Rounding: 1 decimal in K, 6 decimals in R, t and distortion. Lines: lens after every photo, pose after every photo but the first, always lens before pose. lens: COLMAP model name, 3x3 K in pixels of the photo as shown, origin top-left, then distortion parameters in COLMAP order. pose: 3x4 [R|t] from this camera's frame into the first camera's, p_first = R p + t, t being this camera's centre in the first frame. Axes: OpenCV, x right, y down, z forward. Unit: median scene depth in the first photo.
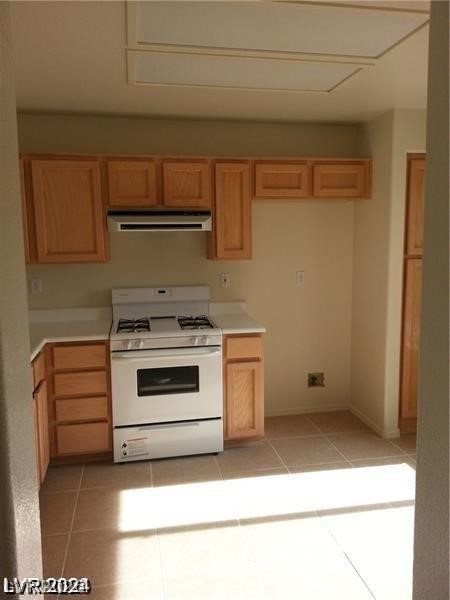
lens RADIAL K [[483.0, 0, 225.0], [0, 483.0, 300.0], [0, 0, 1]] dist [0.042208, -0.082714]
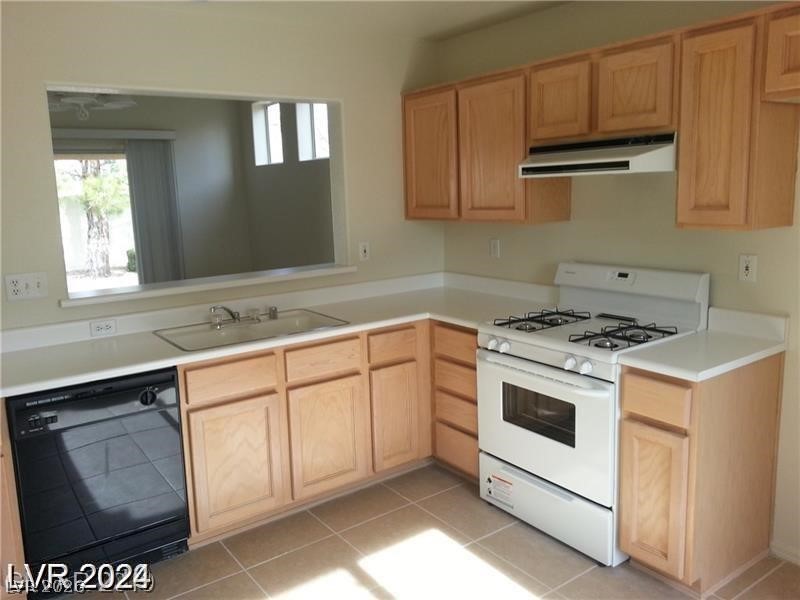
lens RADIAL K [[644.0, 0, 400.0], [0, 644.0, 300.0], [0, 0, 1]] dist [0.042208, -0.082714]
pose [[0.396273, 0.155202, -0.904920, 0.543595], [-0.089670, 0.987439, 0.130087, -0.073058], [0.913743, 0.029594, 0.405213, 0.467550]]
